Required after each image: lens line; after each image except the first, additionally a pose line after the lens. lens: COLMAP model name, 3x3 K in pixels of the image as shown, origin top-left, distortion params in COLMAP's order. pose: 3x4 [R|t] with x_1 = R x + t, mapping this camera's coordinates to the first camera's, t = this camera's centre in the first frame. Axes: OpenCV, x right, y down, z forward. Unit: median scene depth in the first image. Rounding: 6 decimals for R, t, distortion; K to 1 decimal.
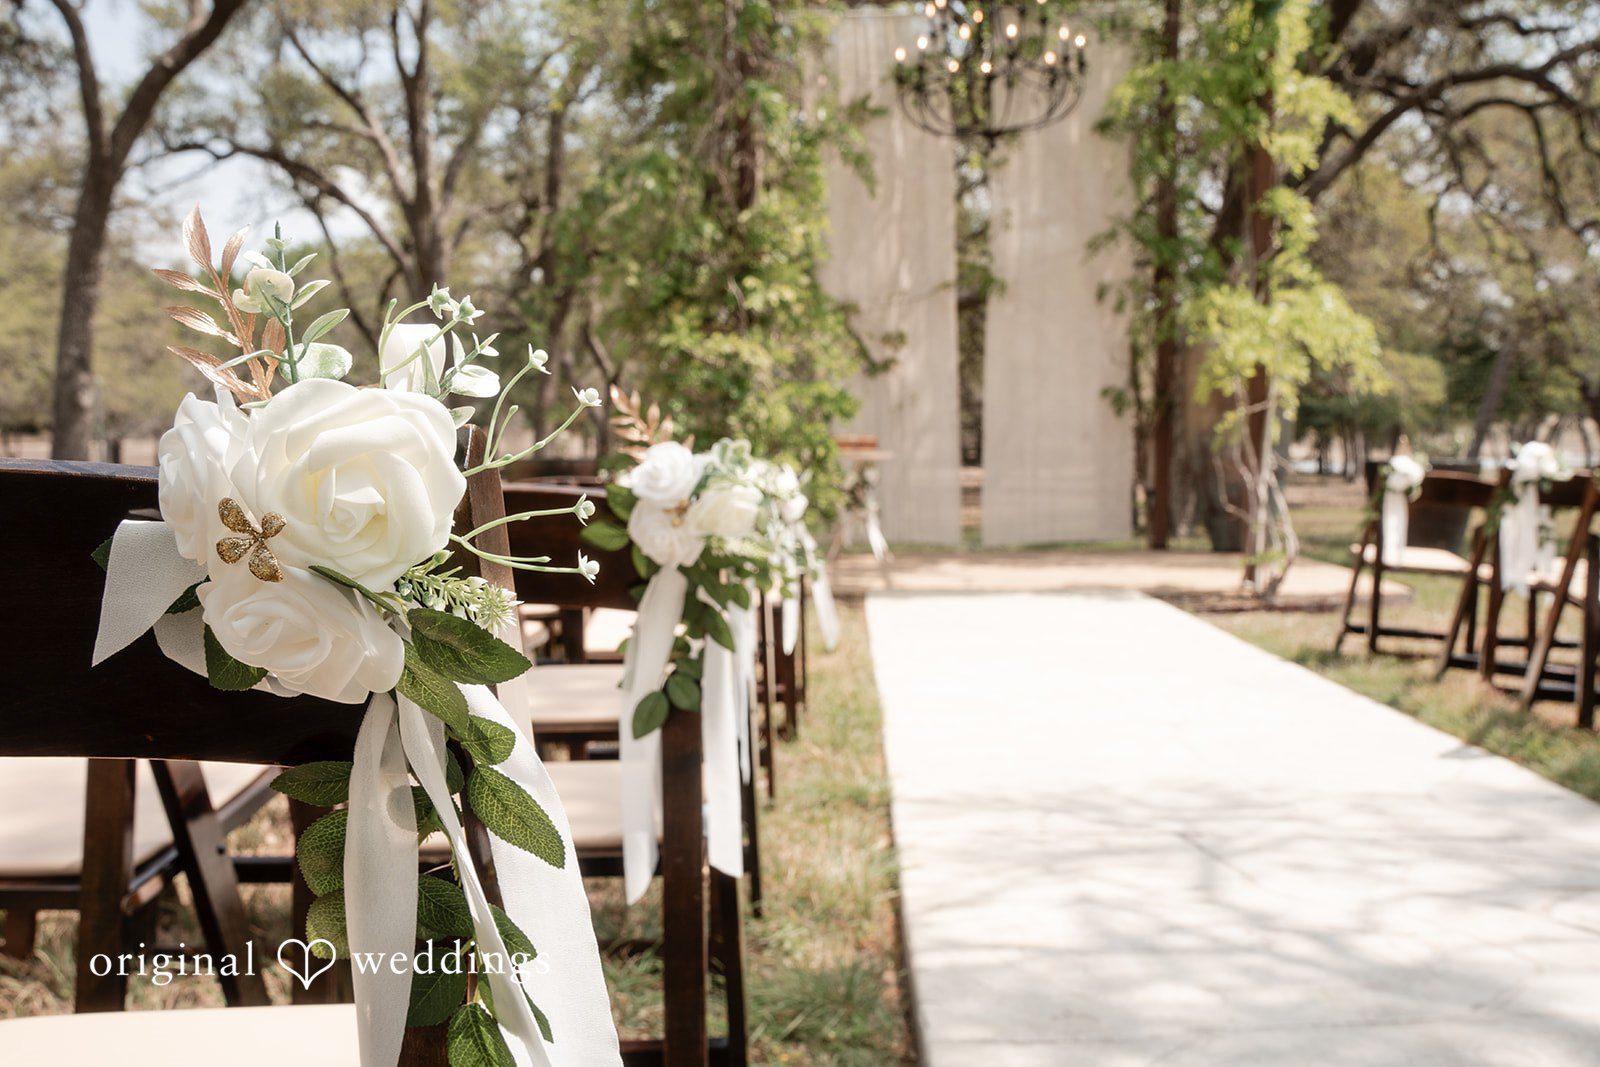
lens RADIAL K [[1770.7, 0, 800.0], [0, 1770.7, 533.5], [0, 0, 1]] dist [0.097927, -0.010215]
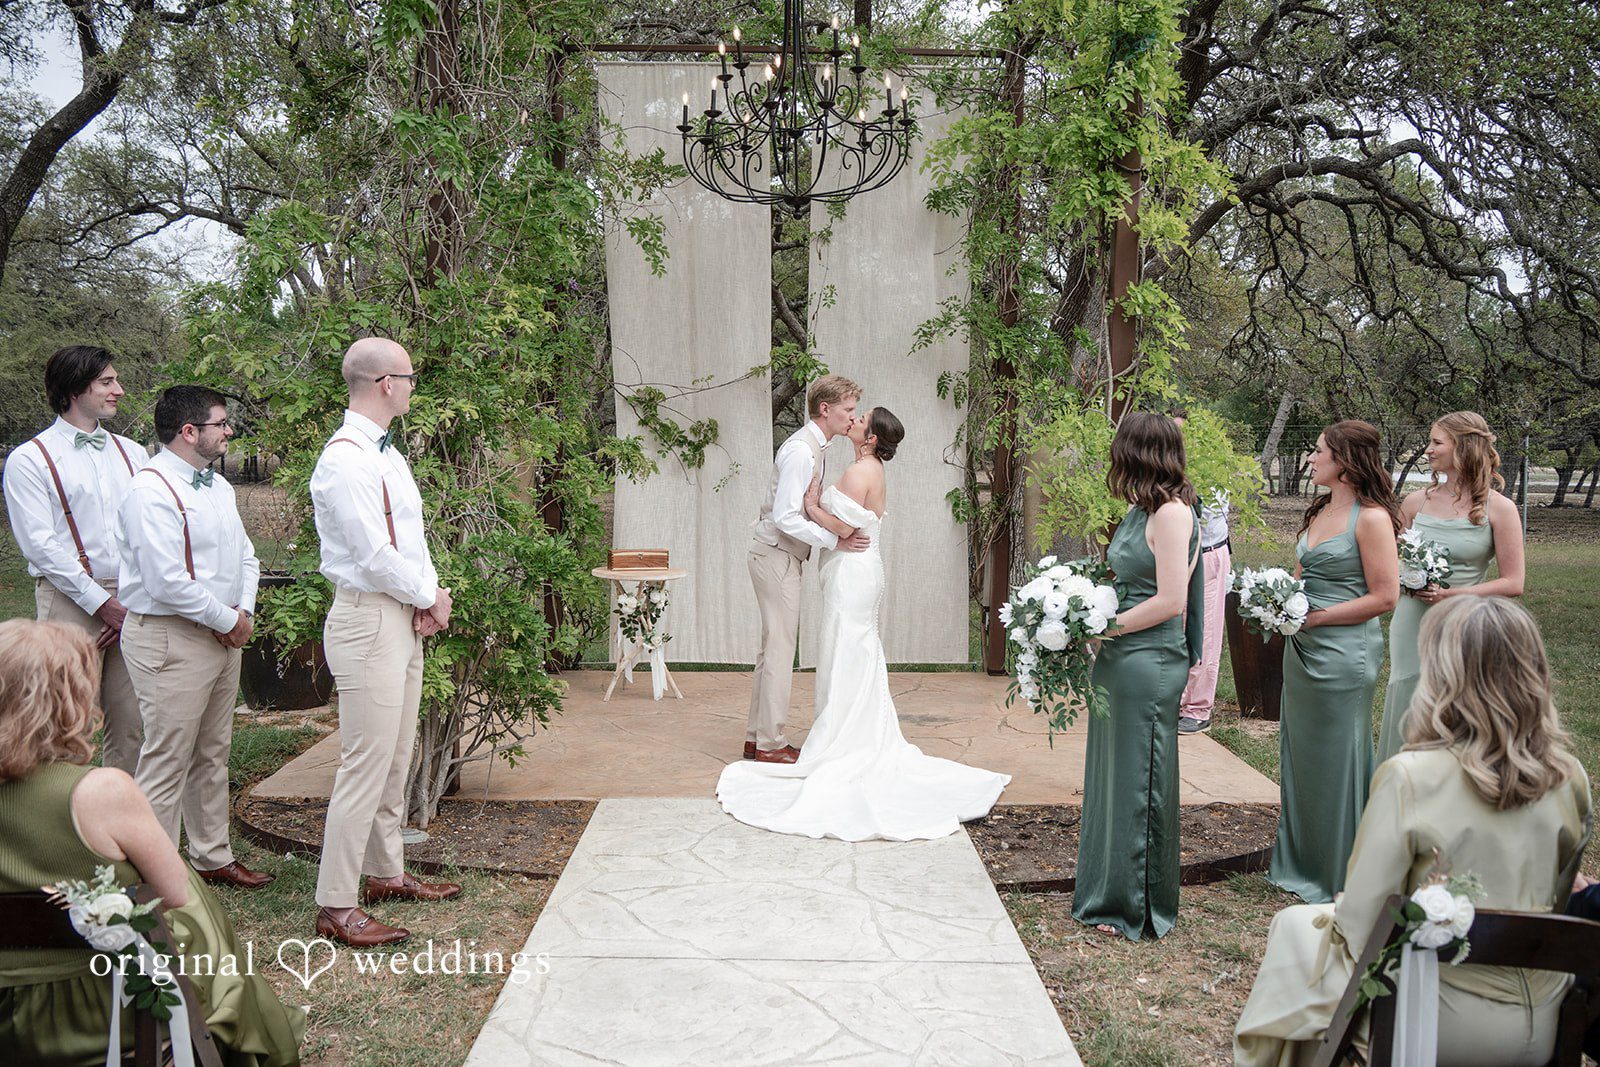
lens RADIAL K [[1331.7, 0, 795.6], [0, 1331.7, 526.7], [0, 0, 1]] dist [-0.006976, 0.008647]
pose [[0.999276, 0.012844, 0.035799, 0.083611], [-0.013311, 0.999829, 0.012836, -0.077993], [-0.035628, -0.013303, 0.999277, 0.366828]]
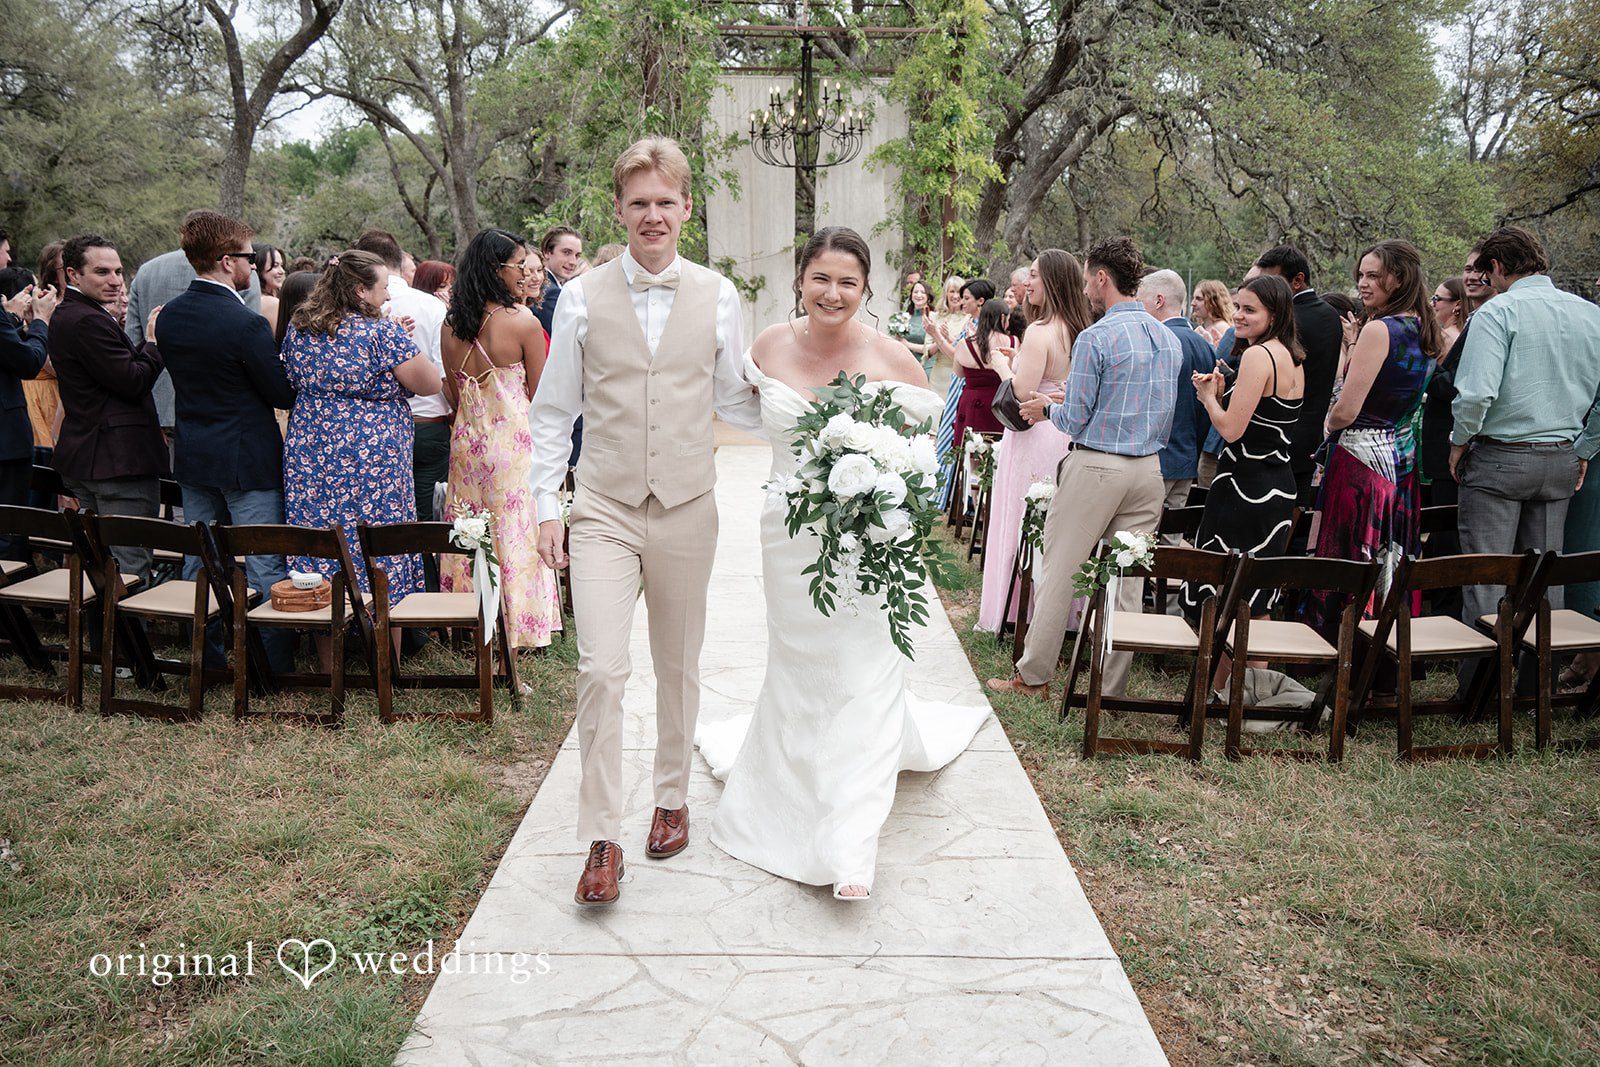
lens RADIAL K [[1434.3, 0, 800.0], [0, 1434.3, 533.5], [0, 0, 1]] dist [0.005782, 0.007446]
pose [[0.999560, 0.017376, 0.024033, 0.071691], [-0.020298, 0.991665, 0.127233, -0.054286], [-0.021621, -0.127665, 0.991582, -0.349382]]
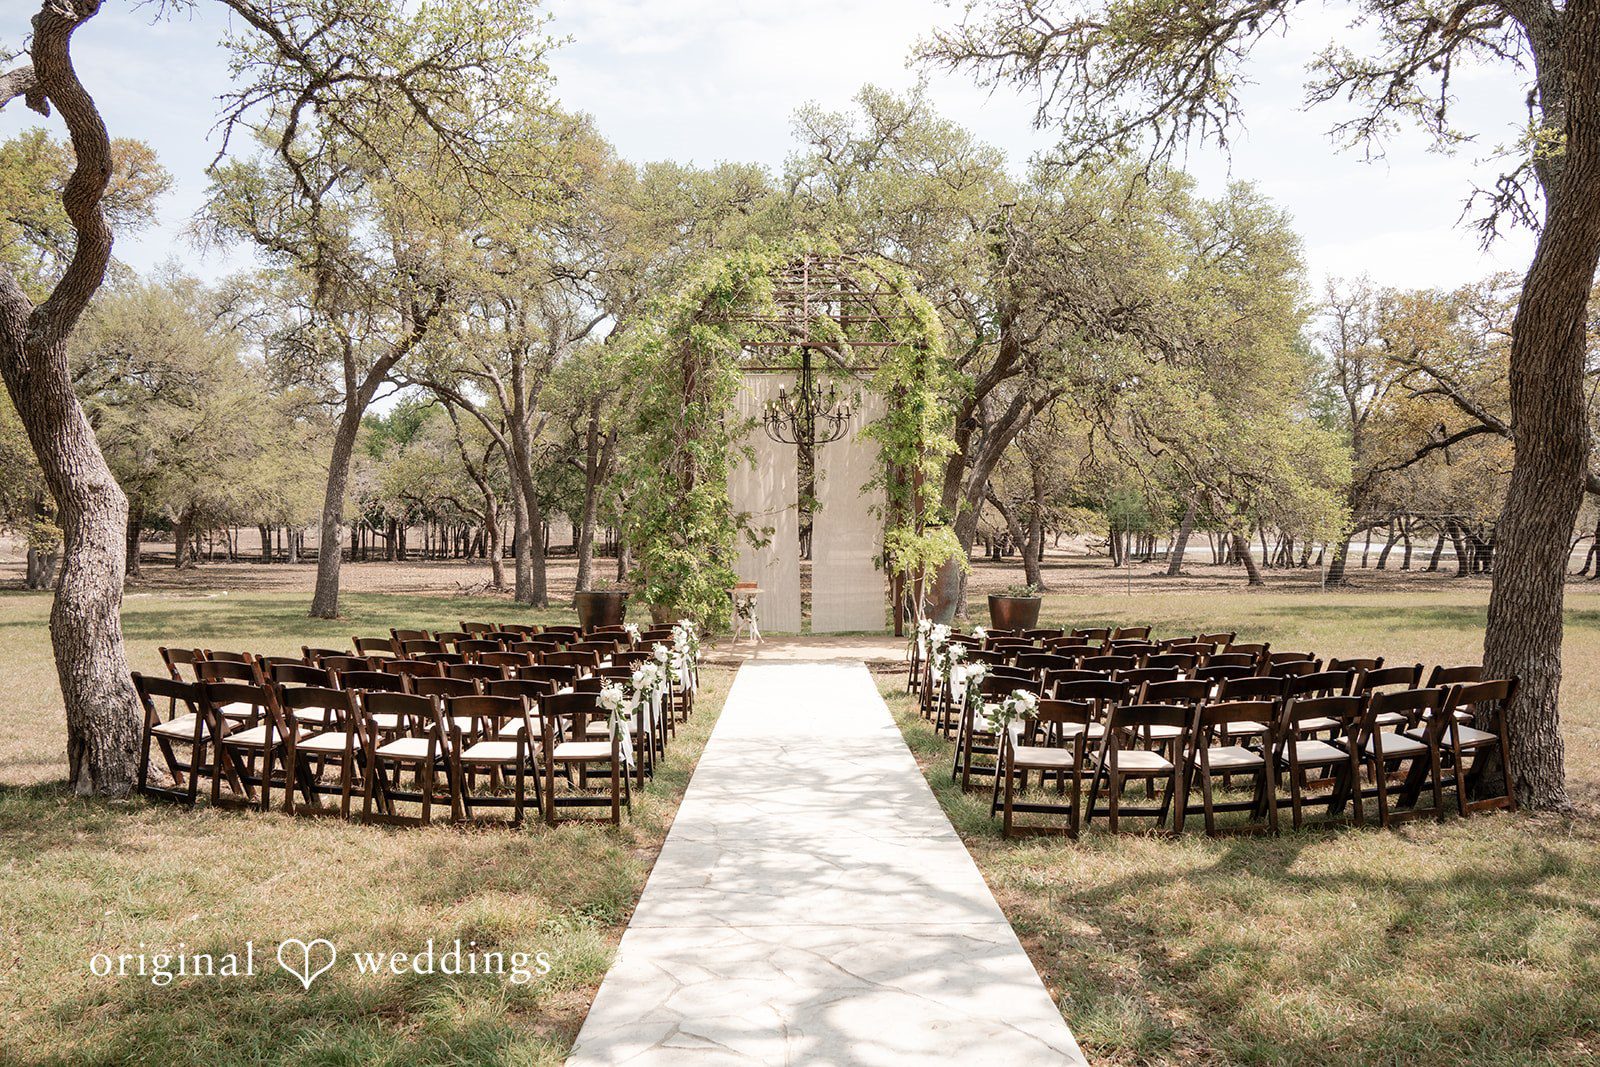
lens RADIAL K [[1331.7, 0, 795.6], [0, 1331.7, 526.7], [0, 0, 1]] dist [-0.006976, 0.008647]
pose [[0.999754, 0.006619, 0.021179, 0.056827], [-0.005683, 0.999016, -0.043989, -0.052495], [-0.021449, 0.043858, 0.998808, -0.562795]]
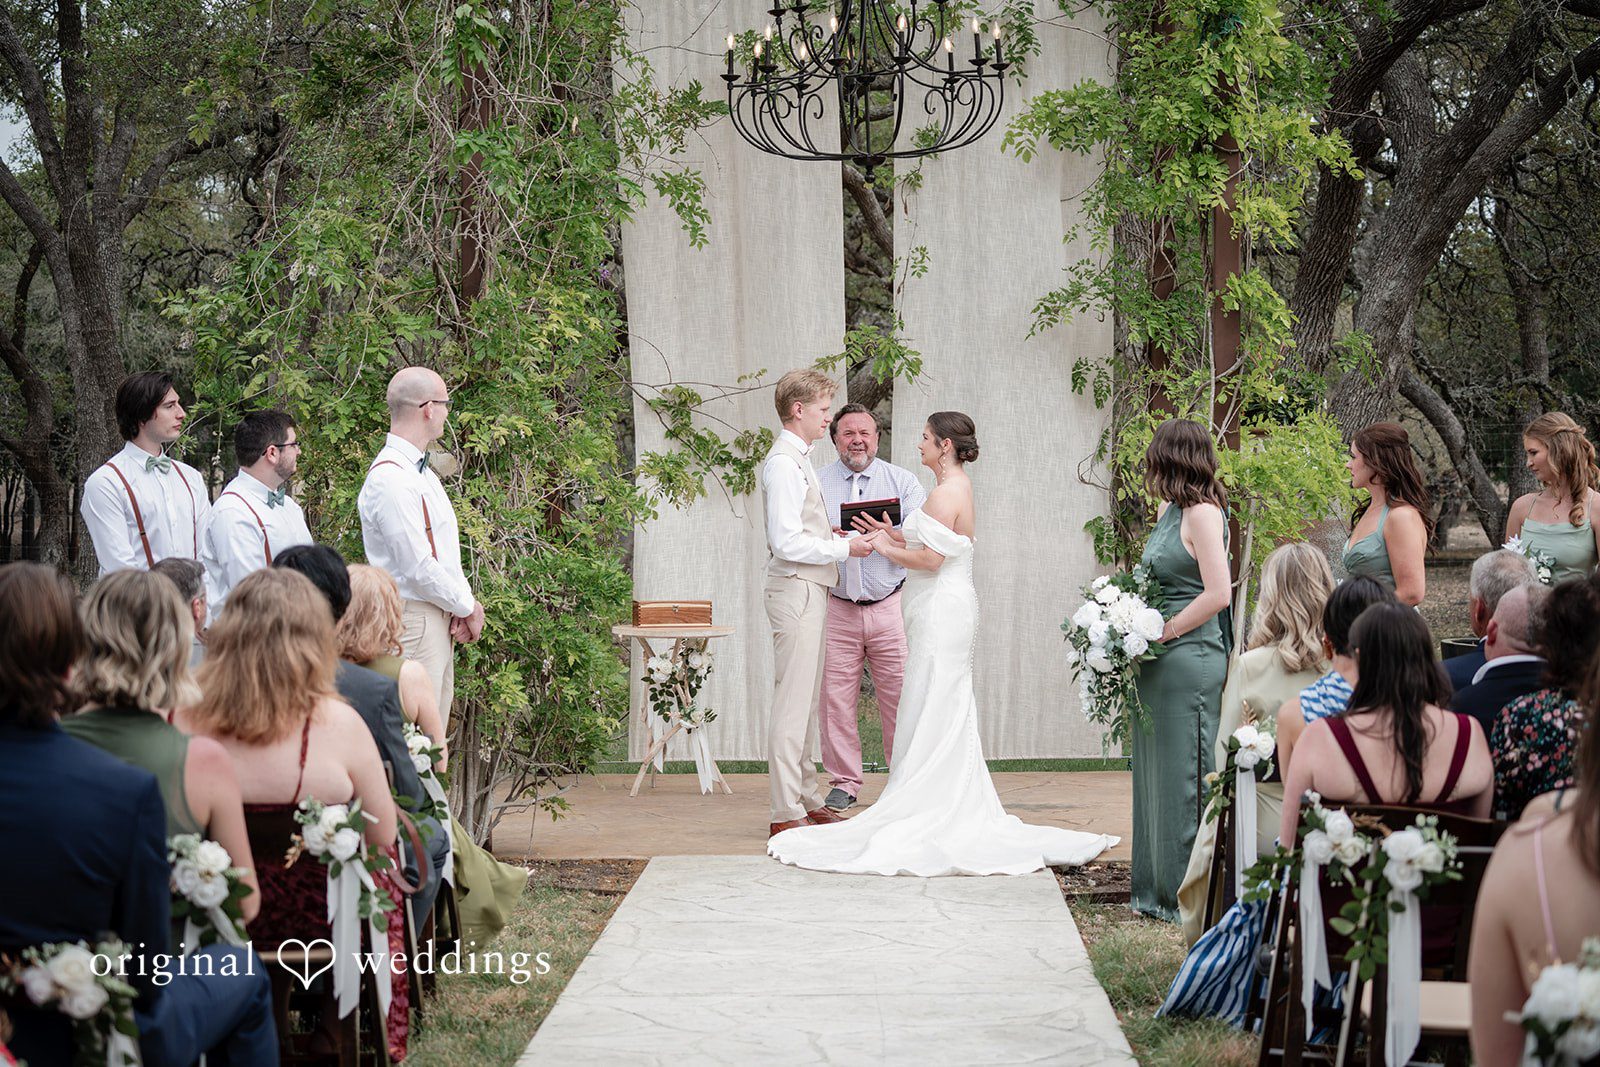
lens RADIAL K [[3246.6, 0, 800.0], [0, 3246.6, 533.5], [0, 0, 1]] dist [-0.109757, -0.593256]
pose [[0.999972, -0.000467, -0.007467, 0.087286], [0.000242, 0.999546, -0.030117, -0.045504], [0.007477, 0.030114, 0.999519, -0.200641]]
